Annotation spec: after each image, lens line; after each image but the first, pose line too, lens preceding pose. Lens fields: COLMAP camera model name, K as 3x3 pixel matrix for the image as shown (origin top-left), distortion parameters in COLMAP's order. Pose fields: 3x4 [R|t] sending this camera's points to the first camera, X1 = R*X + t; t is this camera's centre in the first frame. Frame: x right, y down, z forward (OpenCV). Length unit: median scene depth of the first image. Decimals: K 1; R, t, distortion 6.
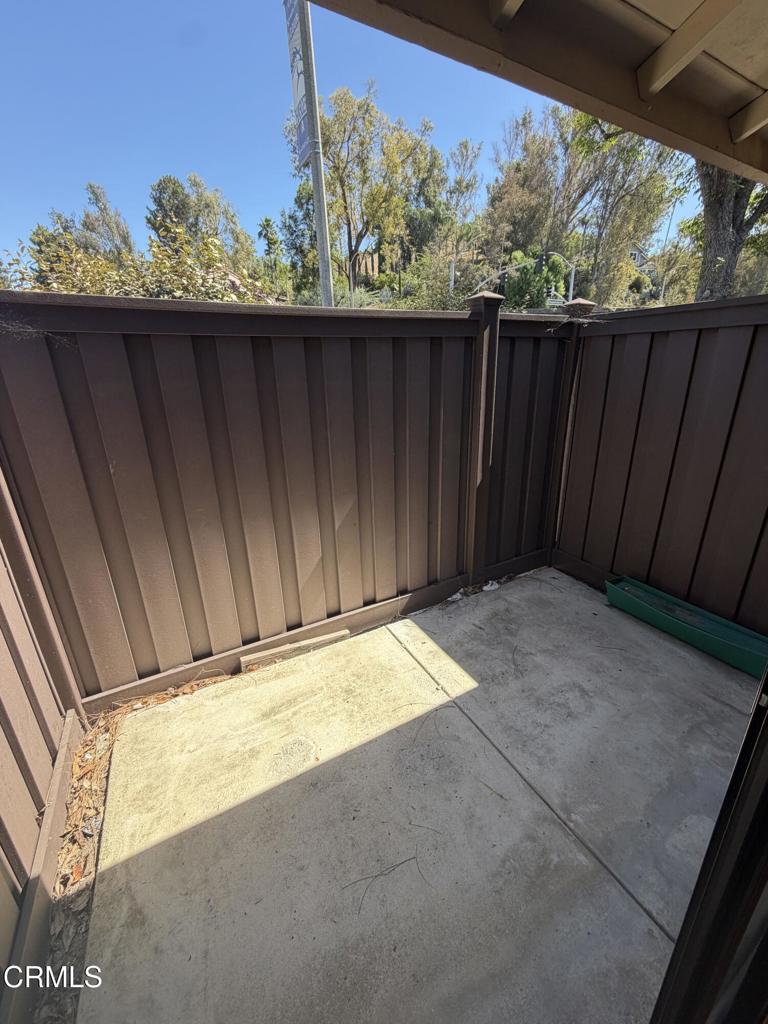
lens RADIAL K [[414.1, 0, 389.2], [0, 414.1, 519.8], [0, 0, 1]] dist [0.012119, -0.001156]
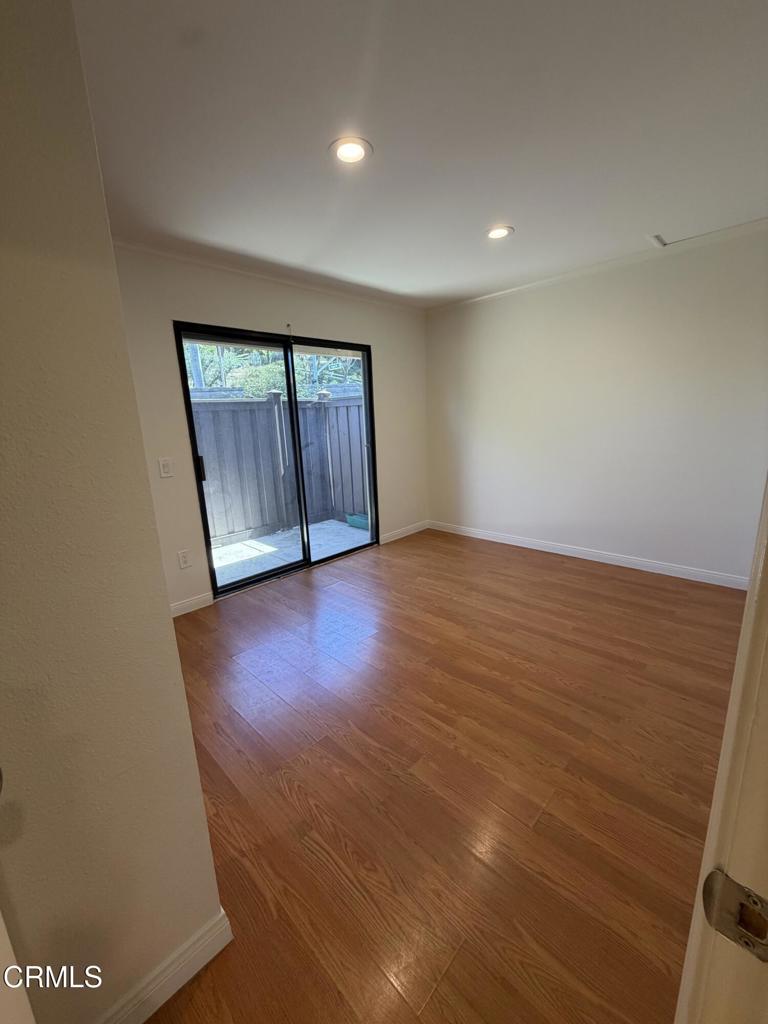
lens RADIAL K [[414.1, 0, 384.9], [0, 414.1, 516.1], [0, 0, 1]] dist [0.012119, -0.001156]
pose [[0.963156, -0.078265, 0.257305, 0.161271], [0.111125, 0.987044, -0.115737, 0.434943], [-0.244913, 0.140065, 0.959374, -1.151054]]
